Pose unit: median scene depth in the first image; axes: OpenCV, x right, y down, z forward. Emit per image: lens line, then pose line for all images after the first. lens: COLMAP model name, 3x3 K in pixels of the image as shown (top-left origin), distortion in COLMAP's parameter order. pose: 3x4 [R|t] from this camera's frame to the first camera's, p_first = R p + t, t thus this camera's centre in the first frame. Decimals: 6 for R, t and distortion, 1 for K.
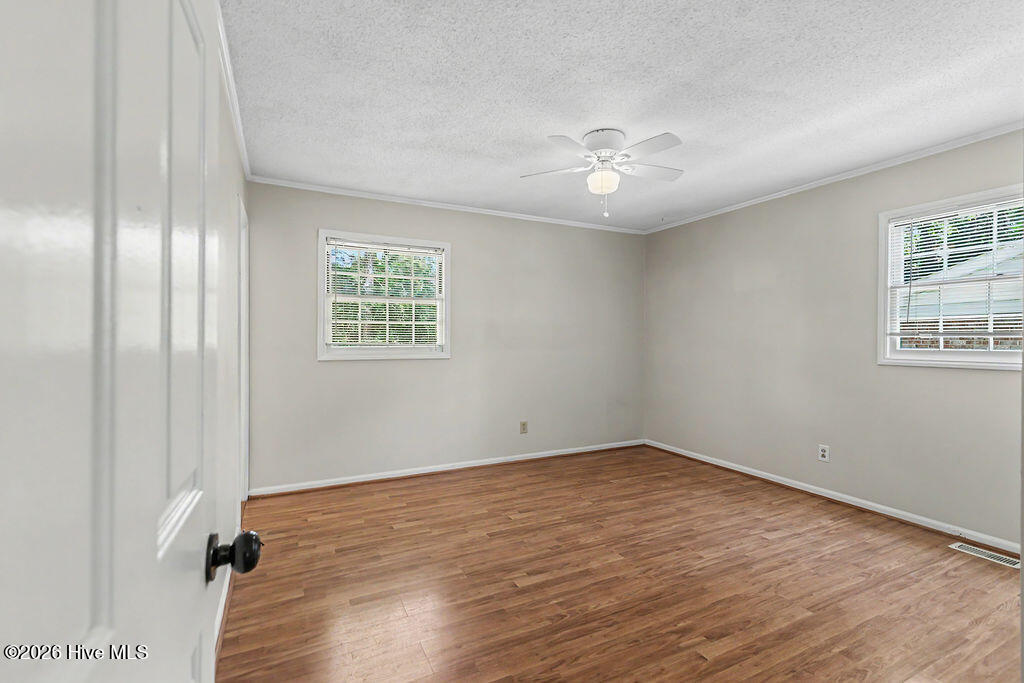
lens RADIAL K [[467.8, 0, 509.6], [0, 467.8, 341.8], [0, 0, 1]] dist [0.002309, 0.000385]
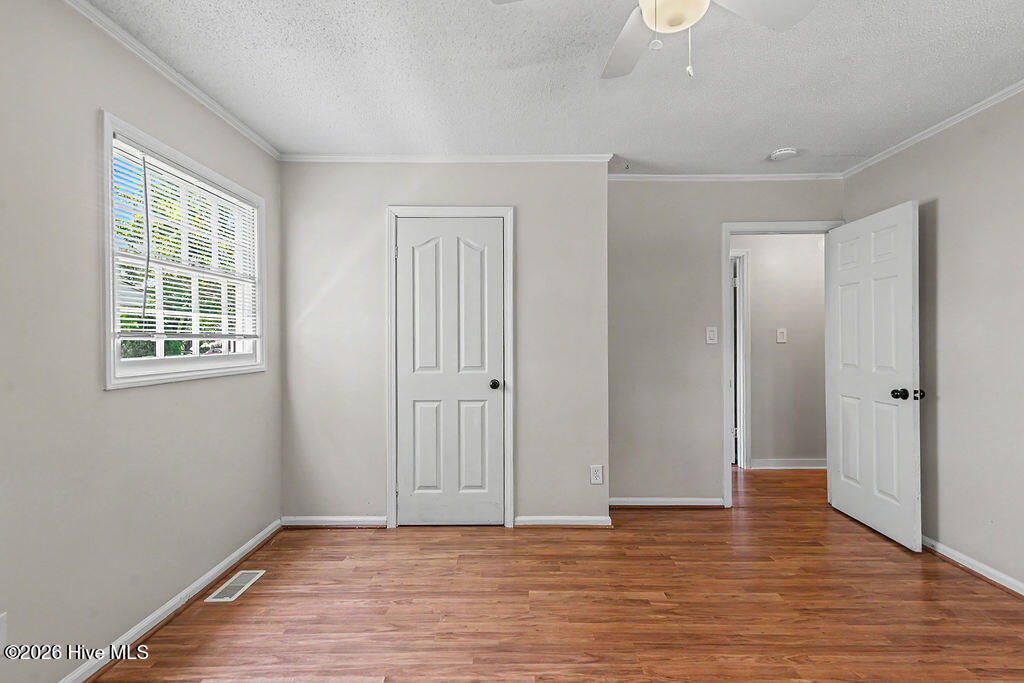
lens RADIAL K [[467.8, 0, 525.0], [0, 467.8, 337.0], [0, 0, 1]] dist [0.002309, 0.000385]
pose [[-0.899554, 0.003773, 0.436793, 0.146455], [0.007085, 0.999957, 0.005955, -0.016069], [-0.436752, 0.008452, -0.899542, 1.632166]]
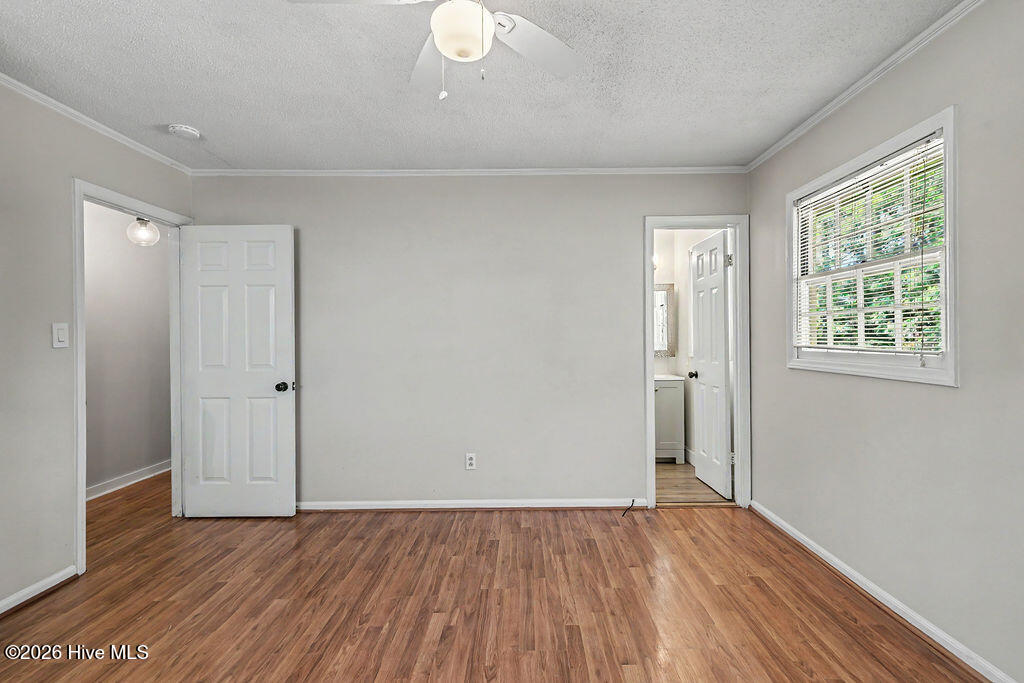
lens RADIAL K [[467.8, 0, 518.7], [0, 467.8, 337.2], [0, 0, 1]] dist [0.002309, 0.000385]
pose [[-0.444172, 0.000257, -0.895942, 0.690860], [-0.003324, 0.999993, 0.001935, -0.010627], [0.895935, 0.003837, -0.444168, 1.413002]]
